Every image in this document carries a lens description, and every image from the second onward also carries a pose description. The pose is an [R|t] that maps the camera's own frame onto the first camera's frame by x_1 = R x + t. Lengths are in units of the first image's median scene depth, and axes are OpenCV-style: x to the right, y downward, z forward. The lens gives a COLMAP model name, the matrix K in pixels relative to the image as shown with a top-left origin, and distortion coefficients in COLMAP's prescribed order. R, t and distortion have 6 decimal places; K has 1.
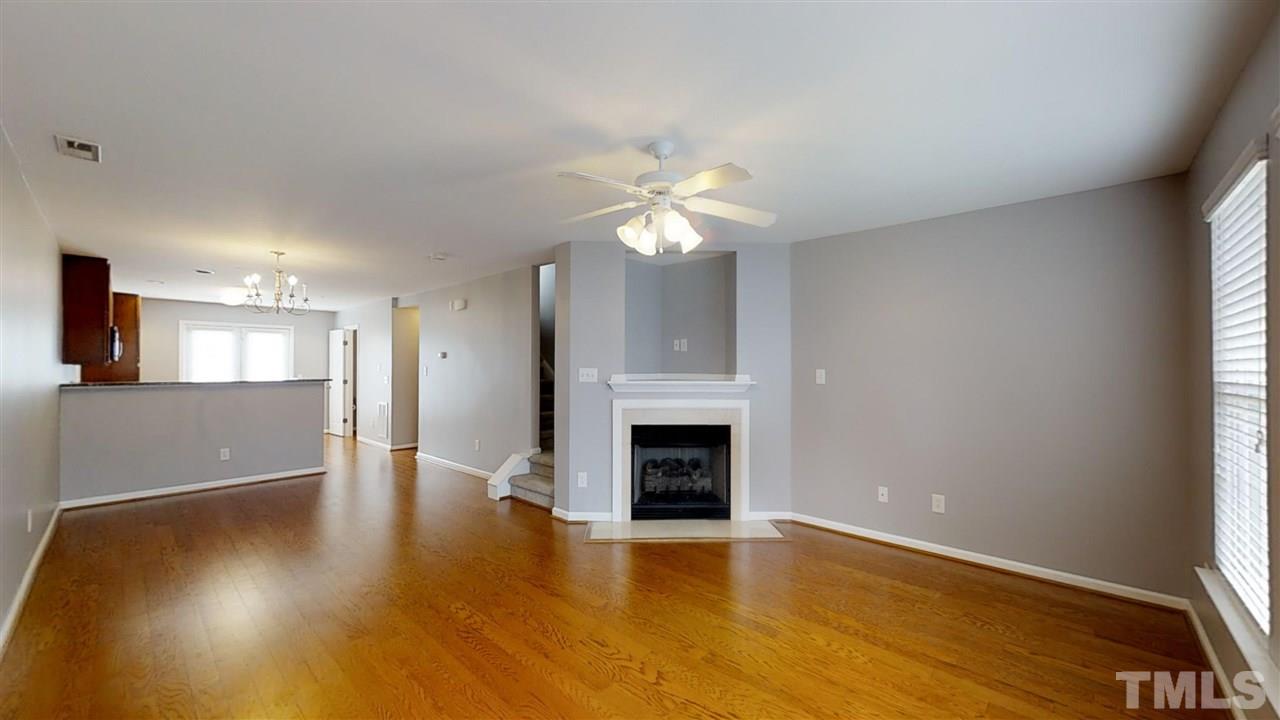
lens RADIAL K [[486.4, 0, 639.7], [0, 486.4, 354.6], [0, 0, 1]] dist [0.000949, 0.000016]
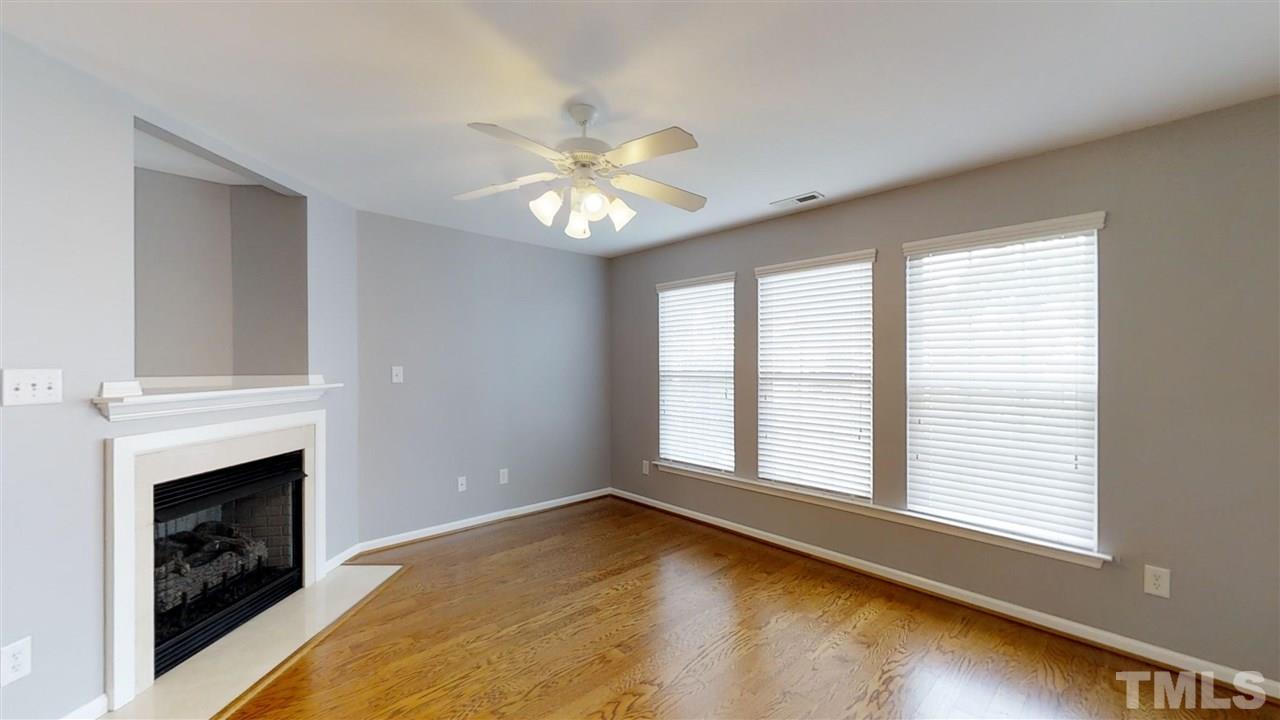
lens RADIAL K [[490.4, 0, 640.0], [0, 490.4, 360.0], [0, 0, 1]] dist [0.000991, -0.000002]
pose [[0.072927, 0.002938, 0.997333, -0.469708], [-0.017948, 0.999838, -0.001633, 0.012294], [-0.997176, -0.017781, 0.072968, 0.483796]]
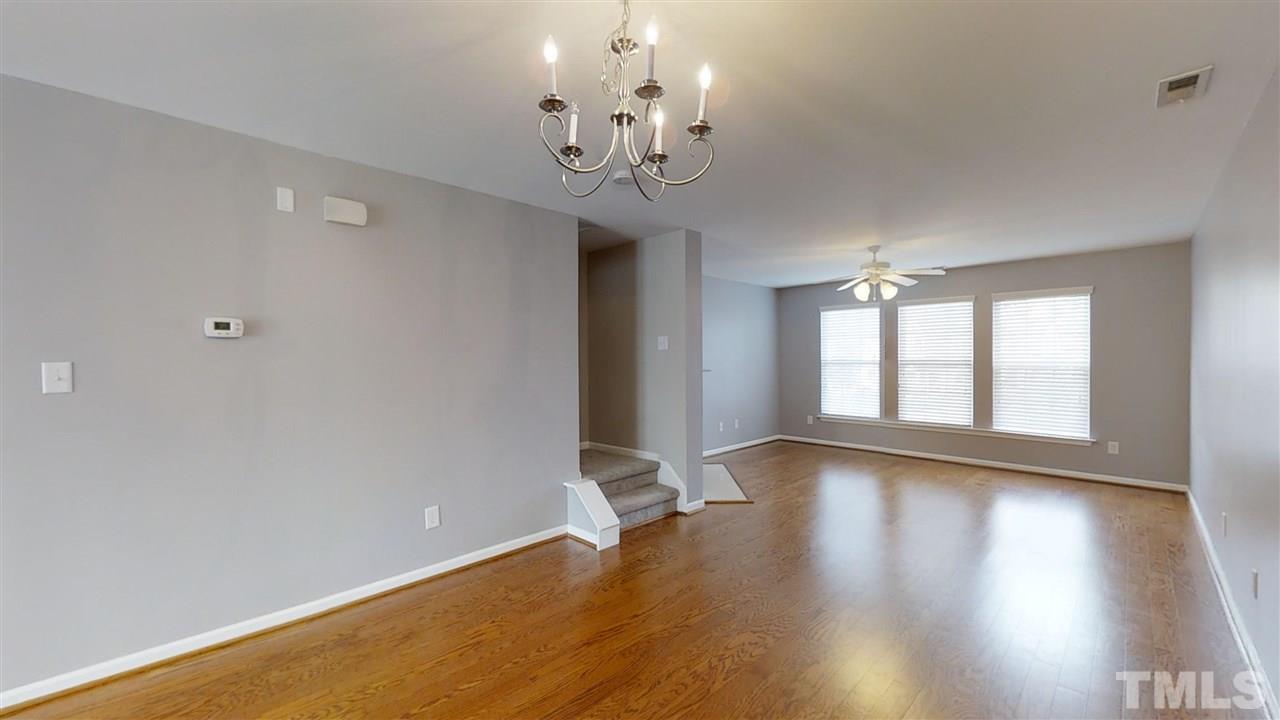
lens RADIAL K [[486.4, 0, 639.7], [0, 486.4, 354.6], [0, 0, 1]] dist [0.000949, 0.000016]
pose [[0.070734, -0.002544, 0.997492, -1.174017], [-0.014879, 0.999883, 0.003605, 0.018506], [-0.997384, -0.015096, 0.070688, 1.046270]]
